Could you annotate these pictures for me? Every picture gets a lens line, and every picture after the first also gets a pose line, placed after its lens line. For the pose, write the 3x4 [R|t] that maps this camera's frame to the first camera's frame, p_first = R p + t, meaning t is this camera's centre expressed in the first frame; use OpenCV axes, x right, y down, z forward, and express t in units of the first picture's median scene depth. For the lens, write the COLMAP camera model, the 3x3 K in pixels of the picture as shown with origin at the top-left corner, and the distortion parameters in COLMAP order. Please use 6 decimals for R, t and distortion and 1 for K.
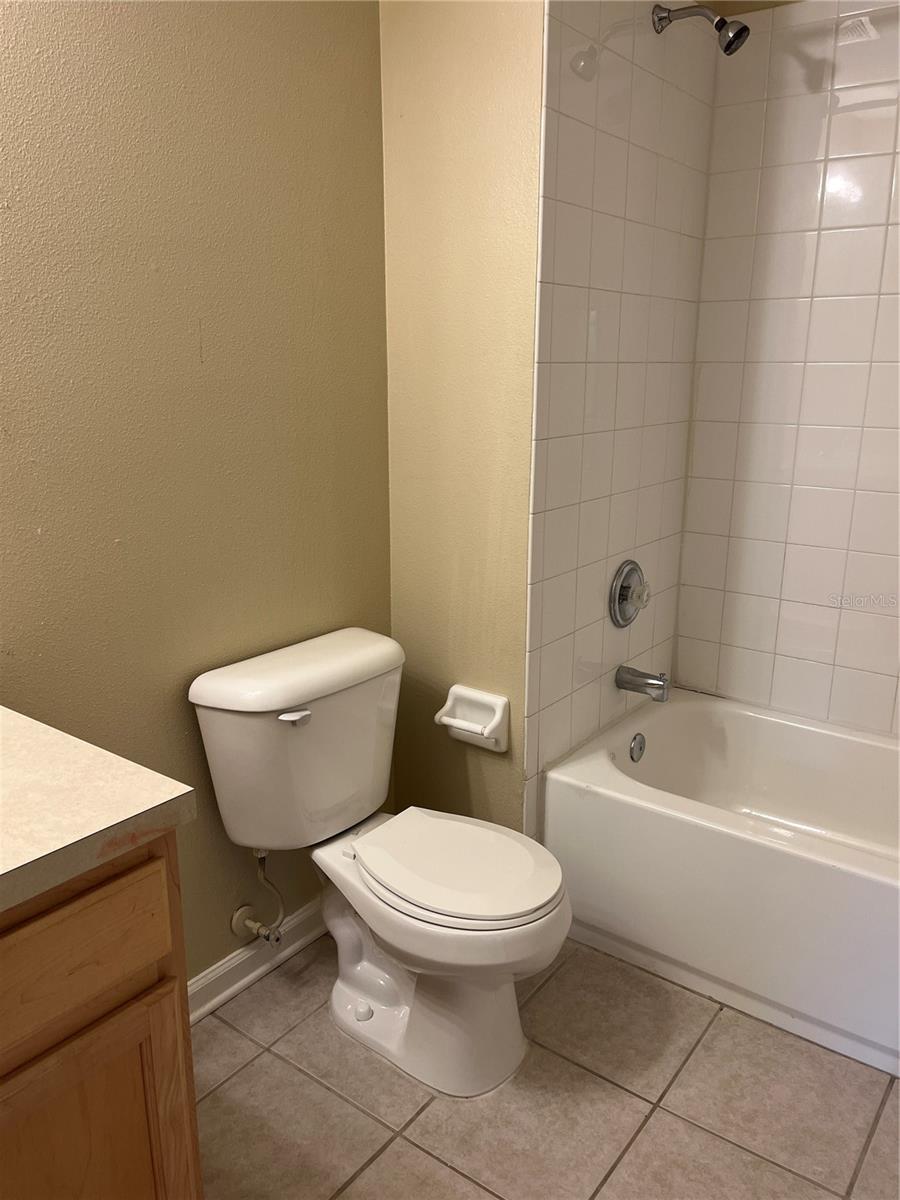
lens RADIAL K [[910.6, 0, 443.1], [0, 910.6, 604.3], [0, 0, 1]] dist [0.069029, -0.091552]
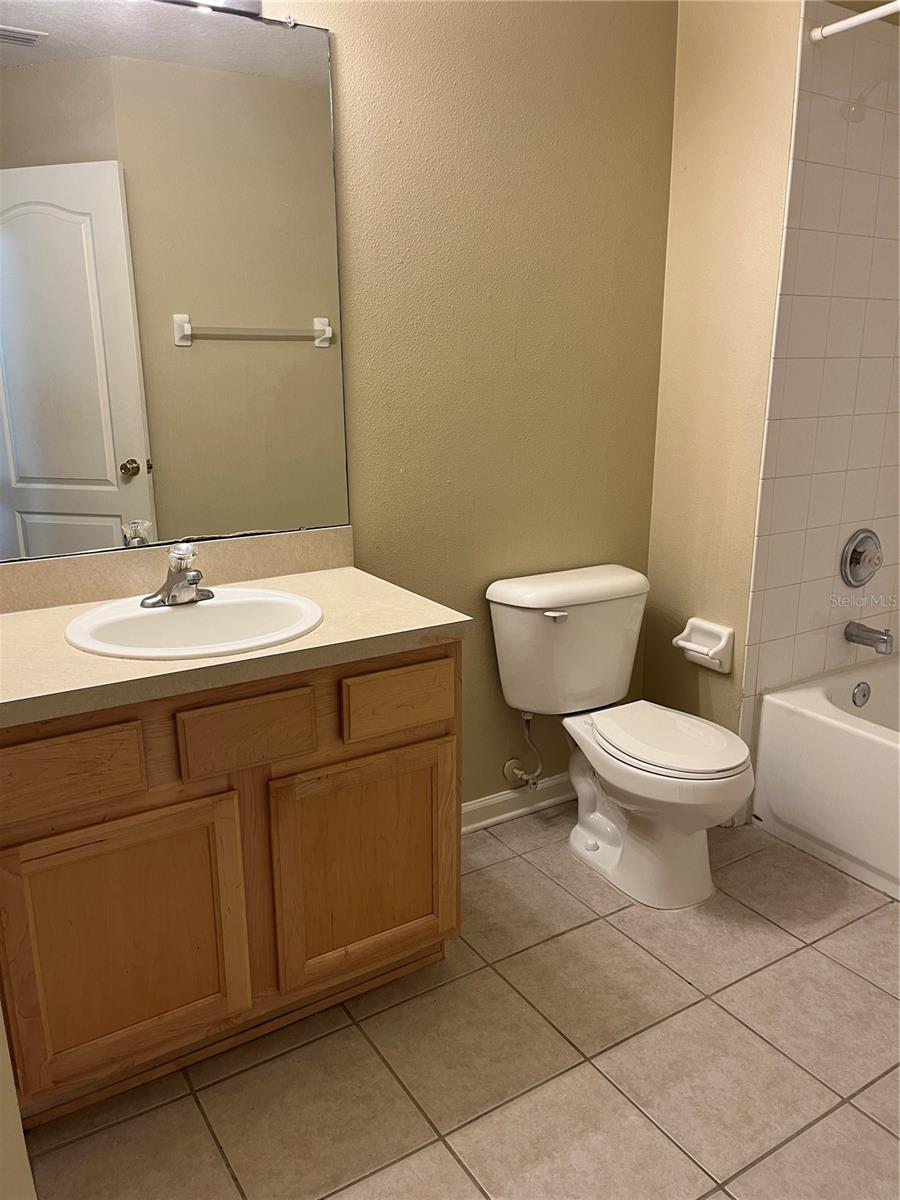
lens RADIAL K [[910.6, 0, 453.4], [0, 910.6, 602.7], [0, 0, 1]] dist [0.069029, -0.091552]
pose [[0.937054, 0.088327, -0.337827, 0.149272], [-0.087767, 0.995997, 0.016964, 0.089416], [0.337973, 0.013753, 0.941055, -0.339482]]
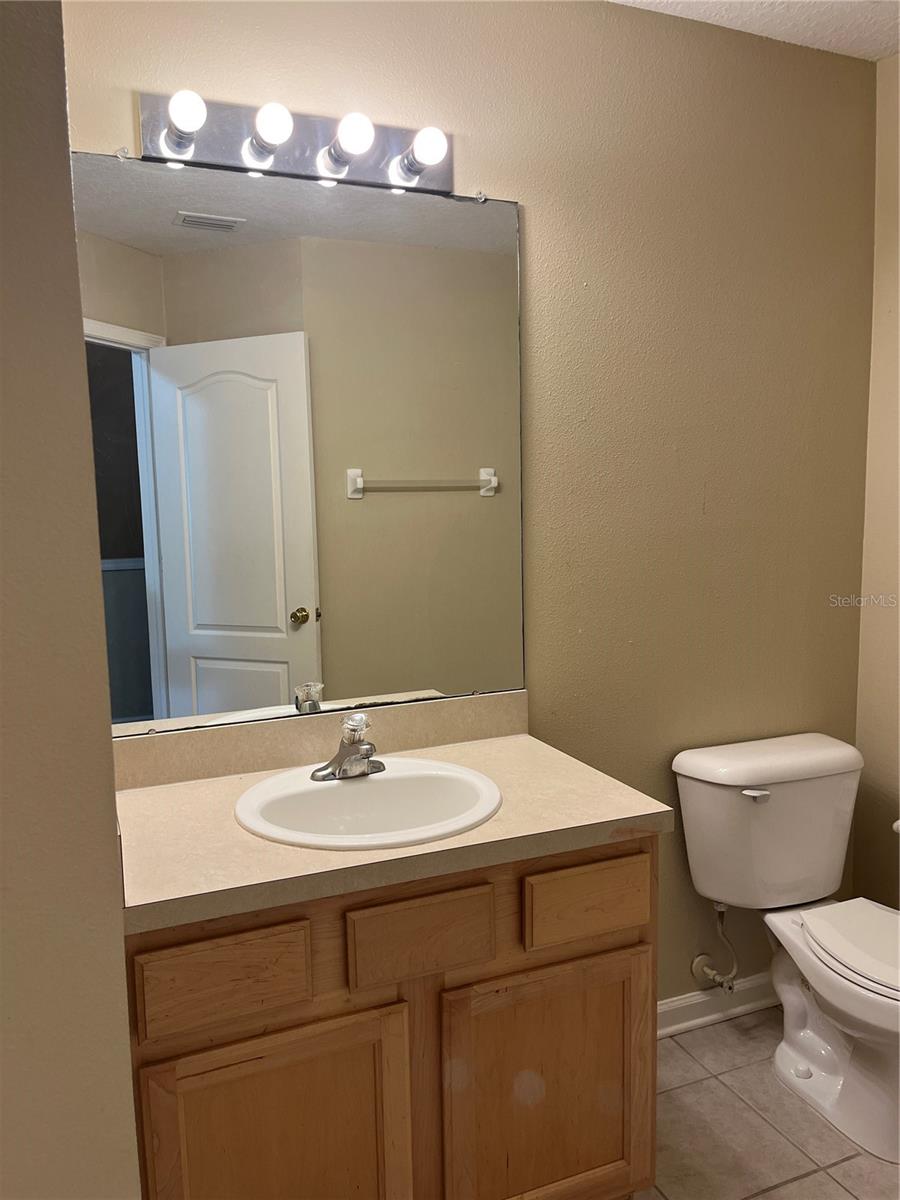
lens RADIAL K [[910.6, 0, 448.0], [0, 910.6, 605.8], [0, 0, 1]] dist [0.069029, -0.091552]
pose [[0.866790, 0.043737, -0.496751, 0.076437], [-0.110251, 0.988303, -0.105364, 0.045845], [0.486332, 0.146096, 0.861474, -0.285726]]
